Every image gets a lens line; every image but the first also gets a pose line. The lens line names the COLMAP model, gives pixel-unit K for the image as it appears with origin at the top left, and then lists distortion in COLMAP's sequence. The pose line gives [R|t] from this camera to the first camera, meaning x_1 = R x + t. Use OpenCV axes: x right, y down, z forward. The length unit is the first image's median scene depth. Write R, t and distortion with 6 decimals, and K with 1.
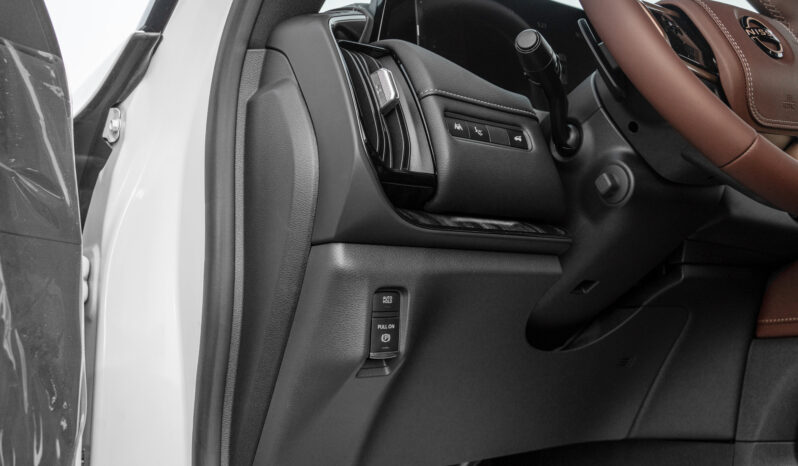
lens RADIAL K [[814.4, 0, 399.0], [0, 814.4, 233.0], [0, 0, 1]] dist [-0.006125, -0.013132]
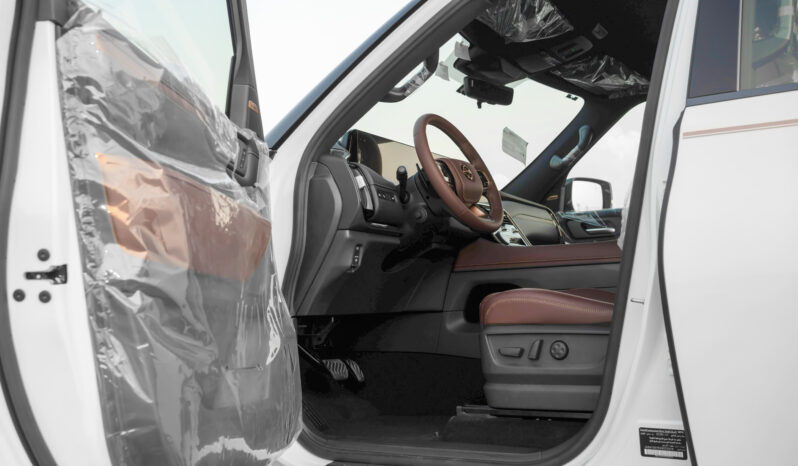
lens RADIAL K [[814.4, 0, 399.0], [0, 814.4, 233.0], [0, 0, 1]] dist [-0.006125, -0.013132]
pose [[0.920952, 0.057421, 0.385423, -1.020692], [-0.068236, 0.997565, 0.014427, -0.032564], [-0.383656, -0.039587, 0.922627, -1.864786]]
